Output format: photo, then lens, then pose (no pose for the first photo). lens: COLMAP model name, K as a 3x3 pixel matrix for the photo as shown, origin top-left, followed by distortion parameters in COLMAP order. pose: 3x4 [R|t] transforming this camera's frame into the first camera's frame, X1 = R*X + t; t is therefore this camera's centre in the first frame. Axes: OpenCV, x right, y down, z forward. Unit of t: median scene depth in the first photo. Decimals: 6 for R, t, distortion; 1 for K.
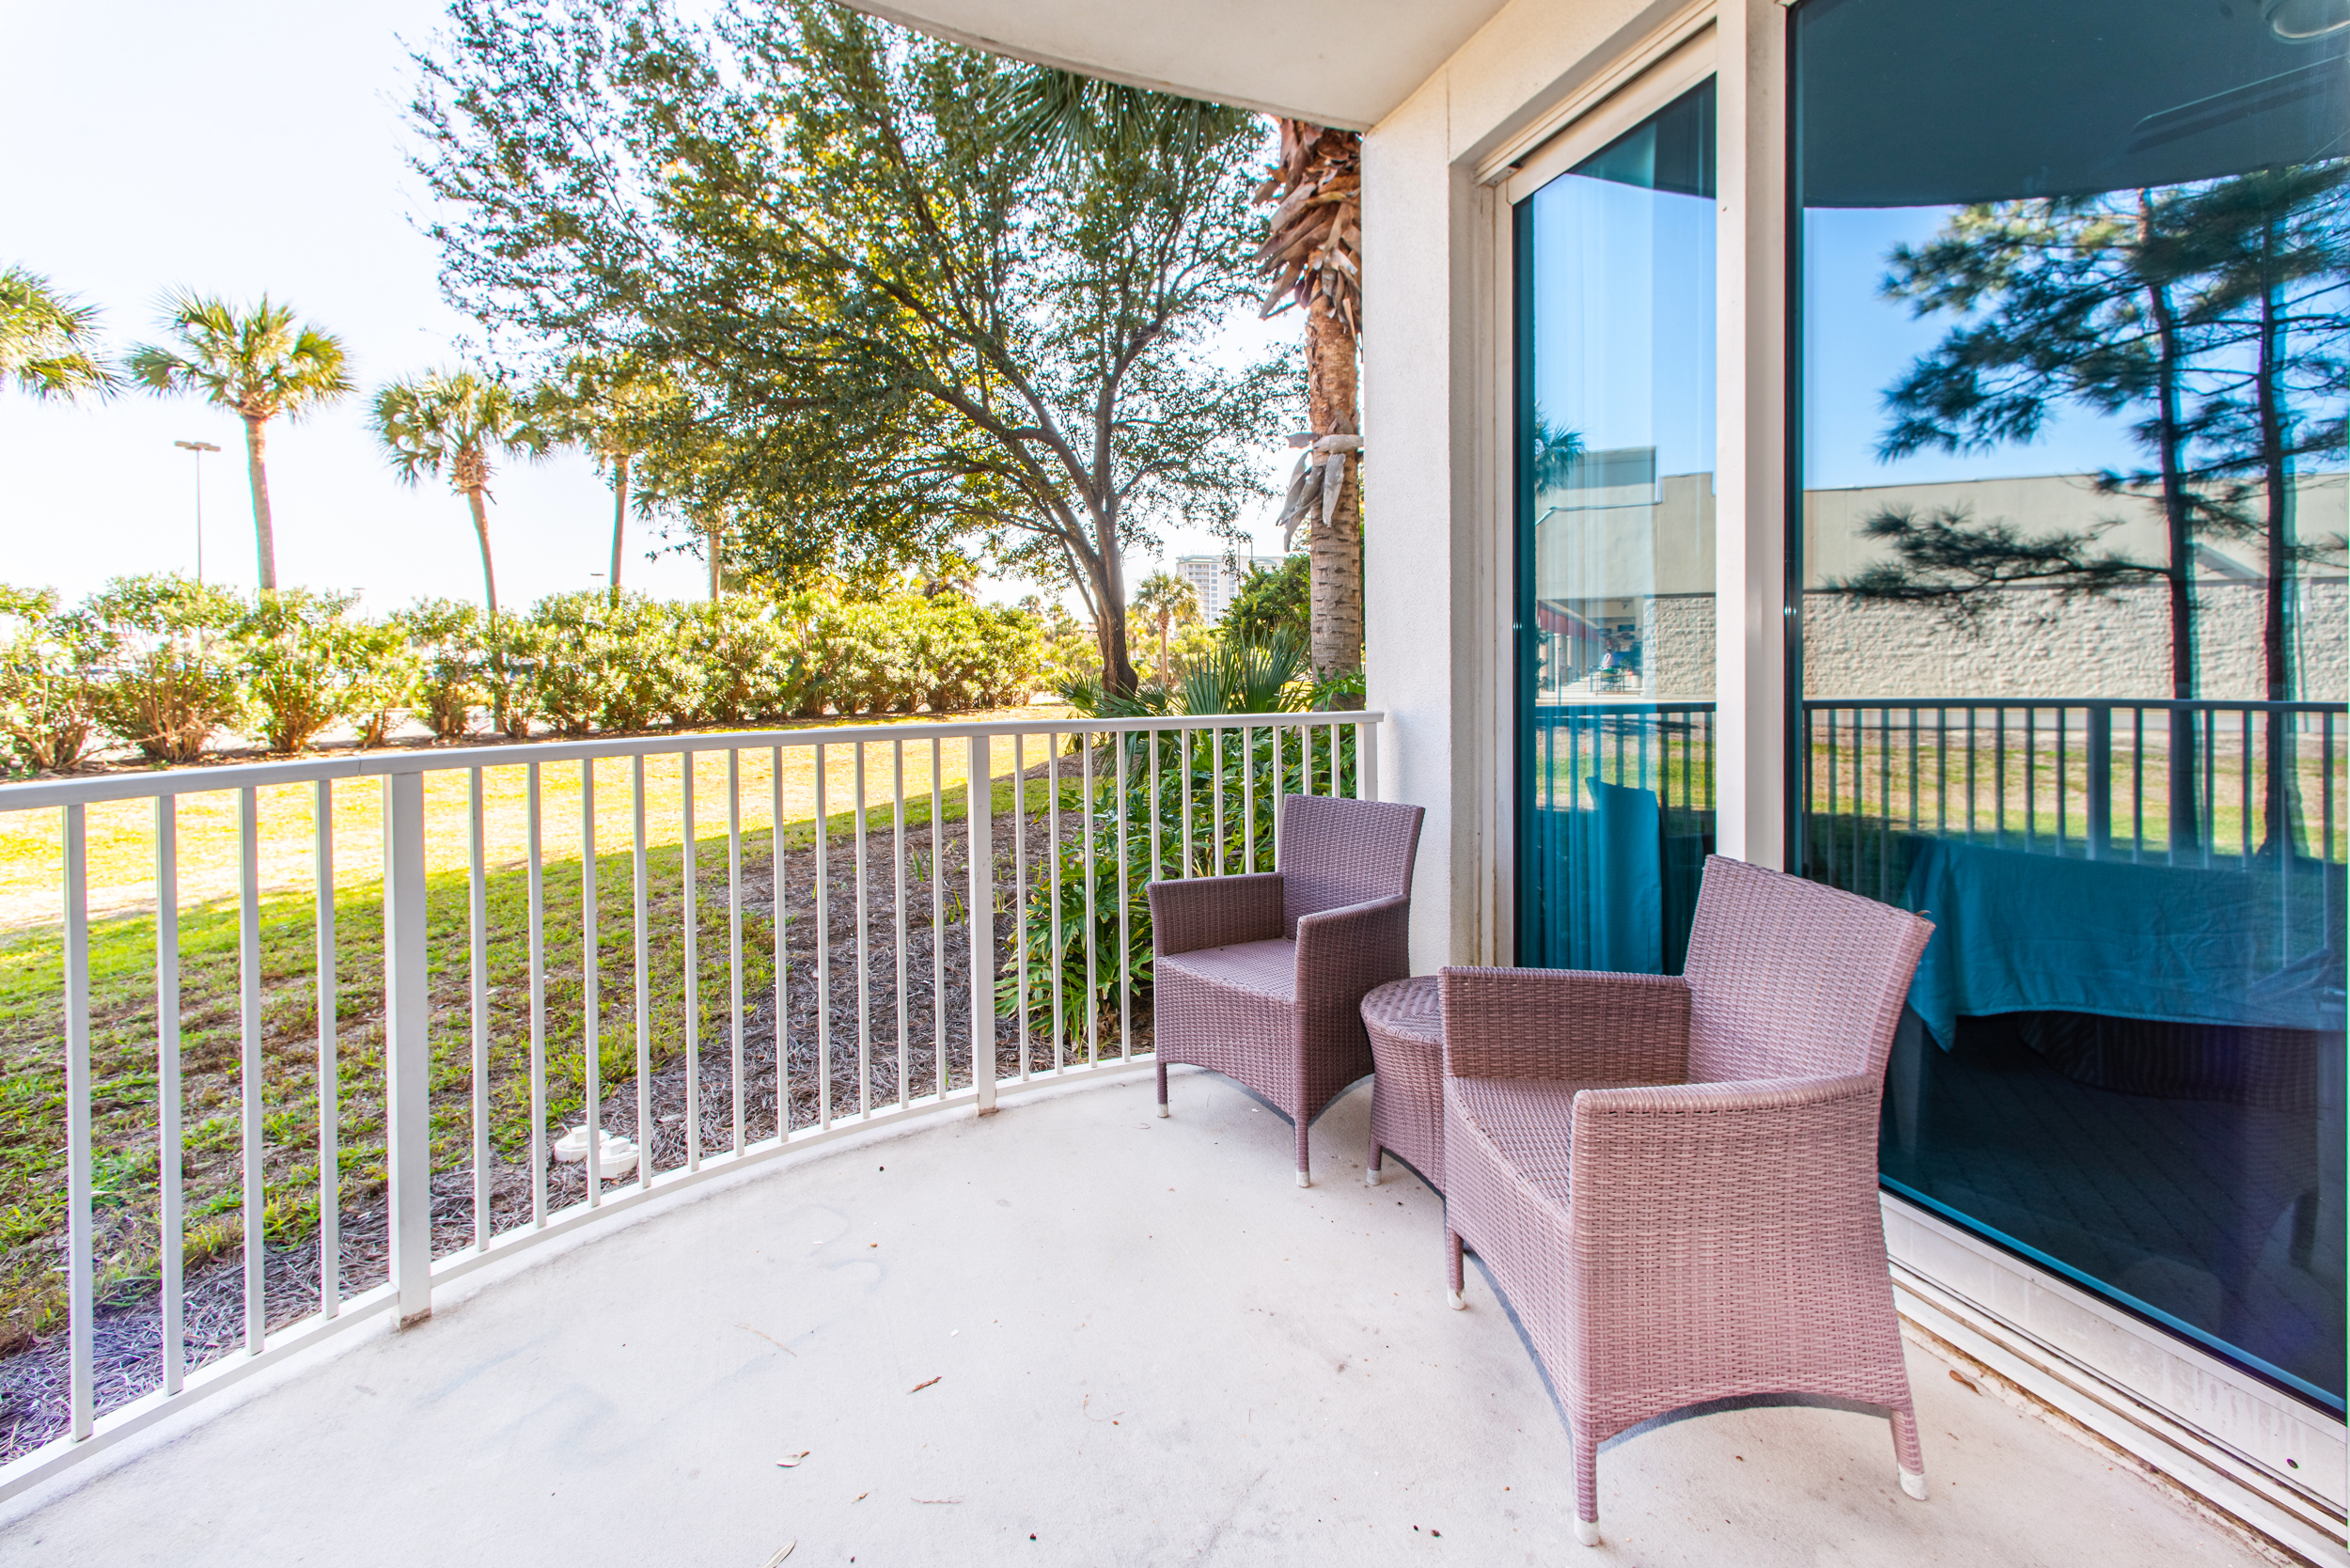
lens RADIAL K [[994.8, 0, 1175.5], [0, 994.8, 654.6], [0, 0, 1]] dist [0.008626, 0.000484]
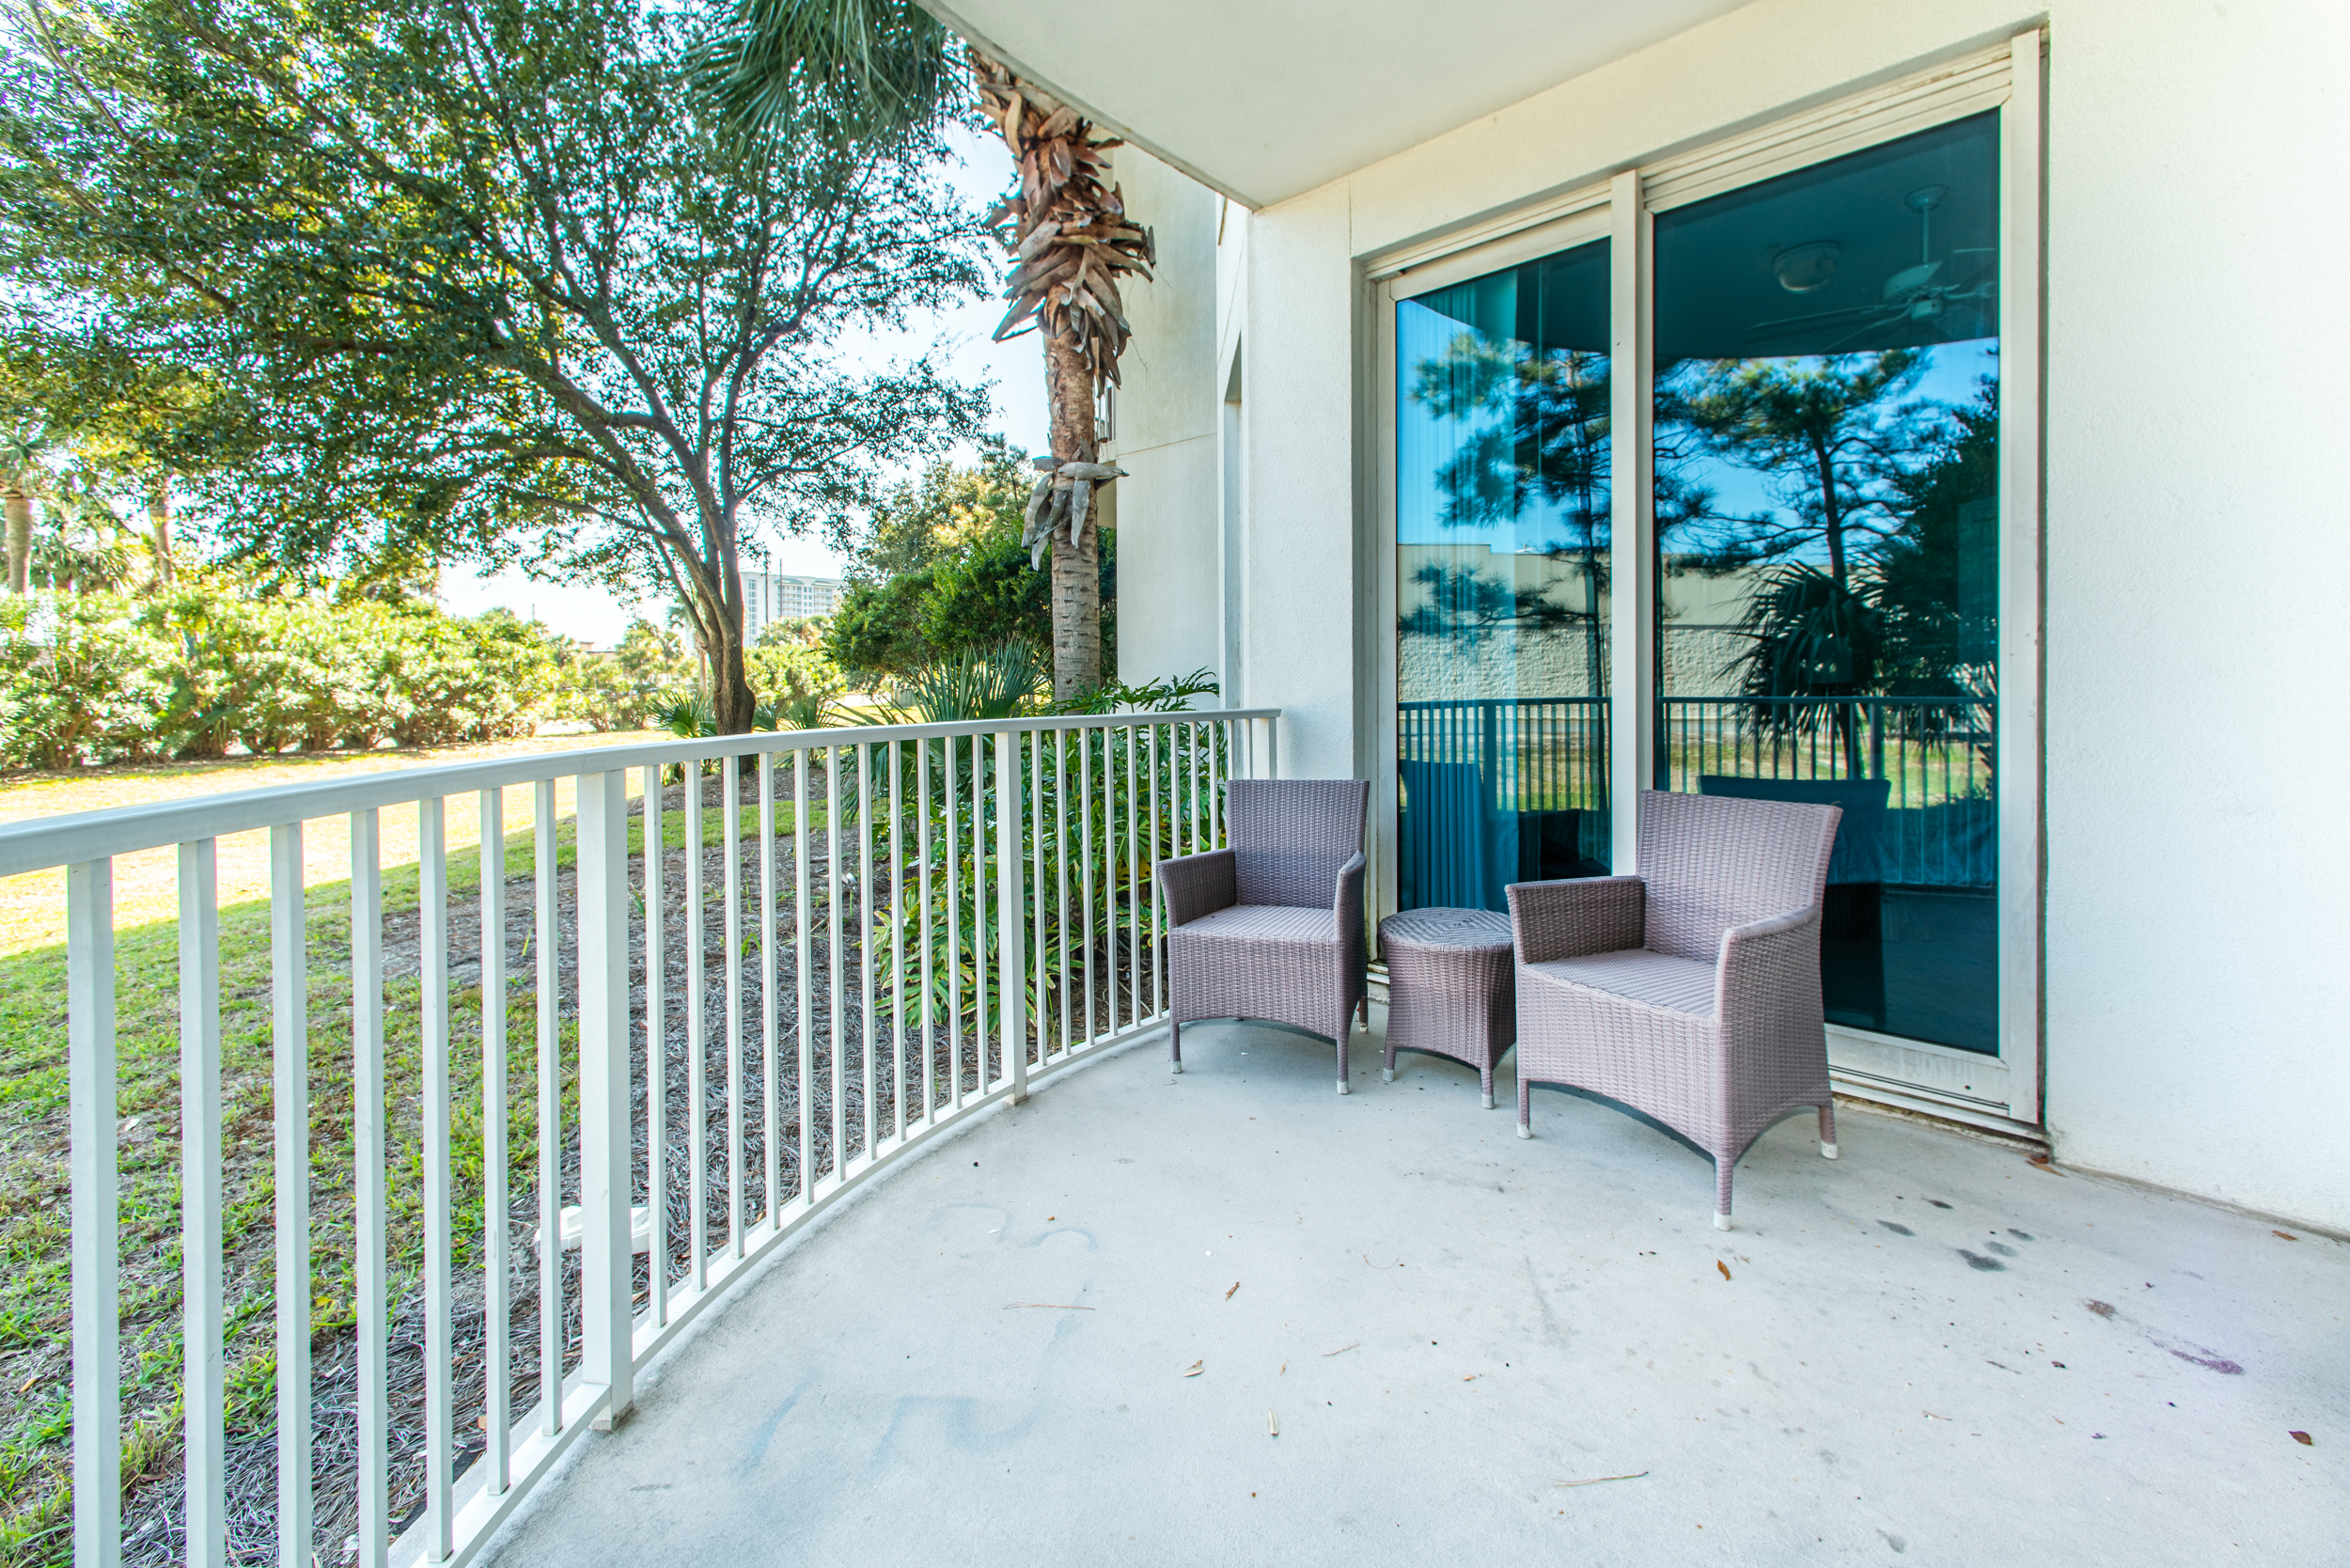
lens RADIAL K [[986.5, 0, 1183.8], [0, 986.5, 673.2], [0, 0, 1]] dist [0.009520, 0.000213]
pose [[0.886875, 0.005061, 0.461981, -0.134121], [-0.001665, 0.999969, -0.007758, 0.007907], [-0.462006, 0.006111, 0.886856, 0.006208]]
